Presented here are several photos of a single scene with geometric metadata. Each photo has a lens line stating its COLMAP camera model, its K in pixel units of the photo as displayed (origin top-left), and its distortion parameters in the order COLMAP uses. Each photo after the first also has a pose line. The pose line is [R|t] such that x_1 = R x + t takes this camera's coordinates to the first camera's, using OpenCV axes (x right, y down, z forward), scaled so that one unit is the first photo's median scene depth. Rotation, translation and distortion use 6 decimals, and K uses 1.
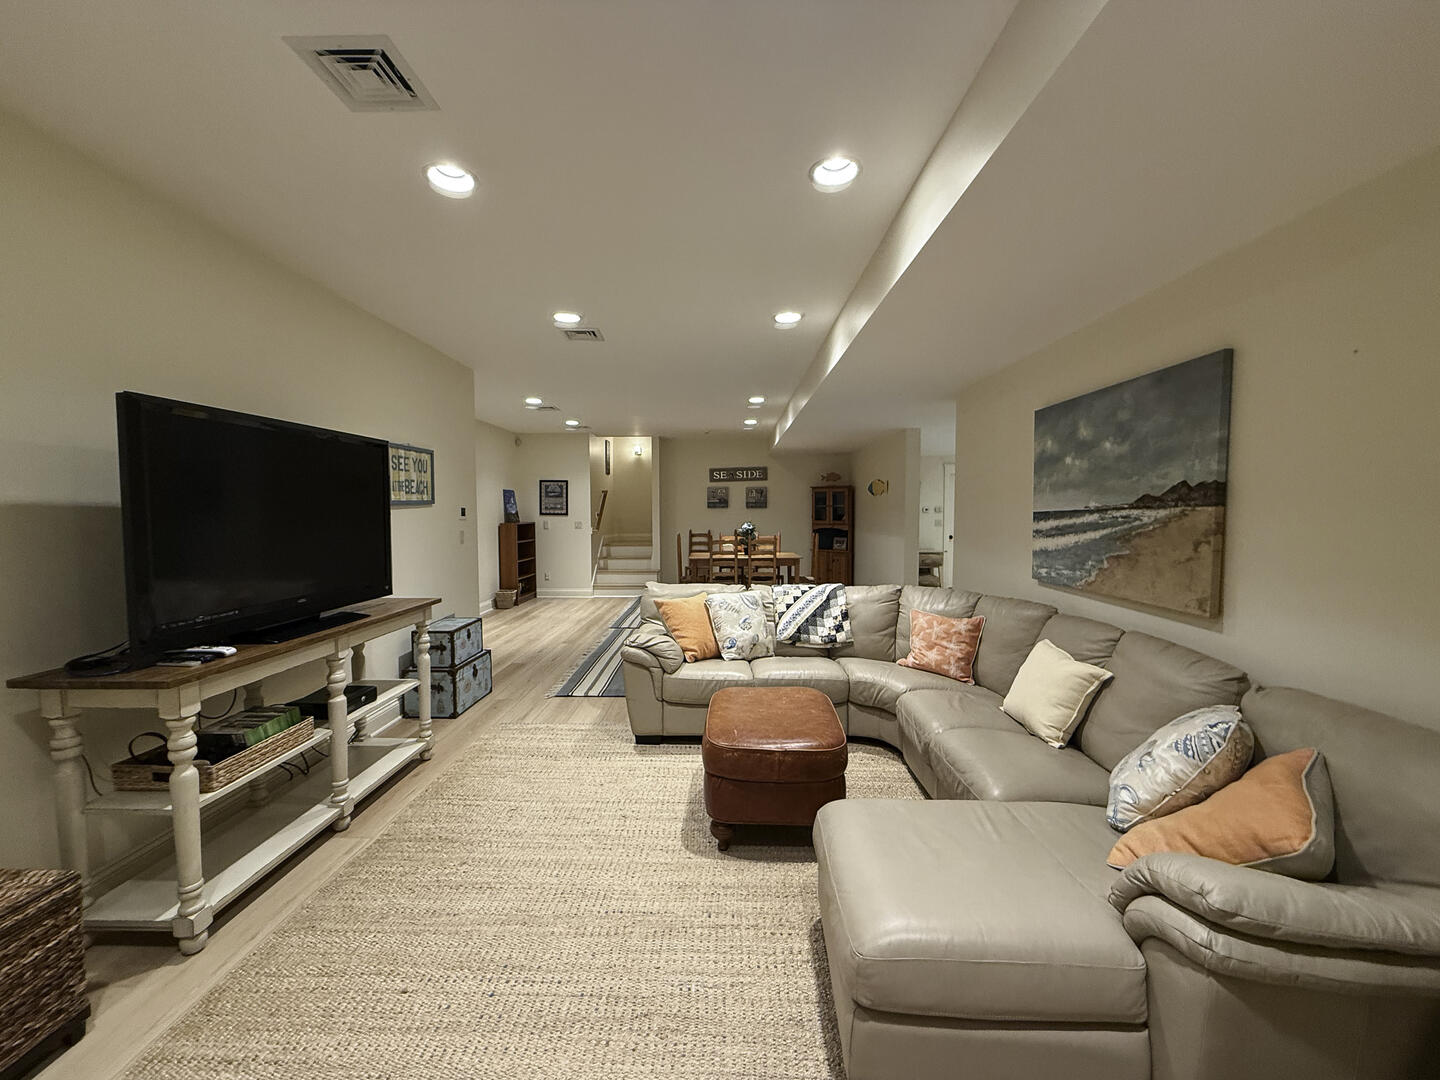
lens RADIAL K [[581.4, 0, 720.0], [0, 581.4, 540.0], [0, 0, 1]] dist [-0.002099, 0.000447]
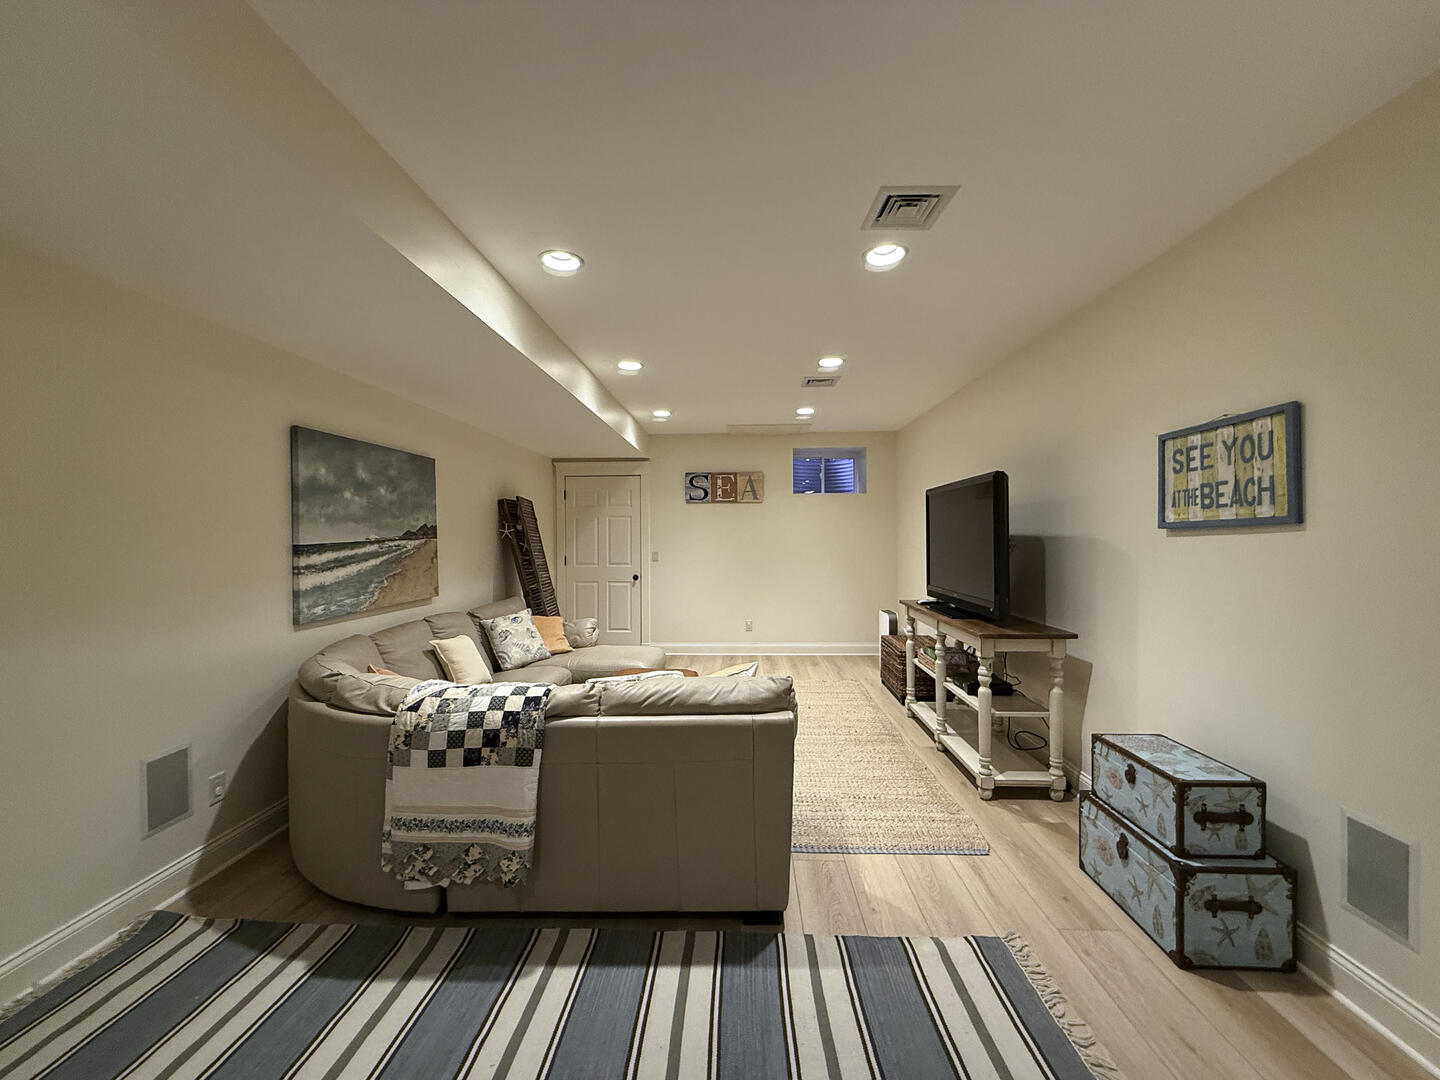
lens RADIAL K [[581.4, 0, 720.0], [0, 581.4, 540.0], [0, 0, 1]] dist [-0.002099, 0.000447]
pose [[-0.999749, 0.007179, 0.021222, -0.096504], [0.008433, 0.998186, 0.059610, -0.111132], [-0.020756, 0.059774, -0.997996, 2.023954]]
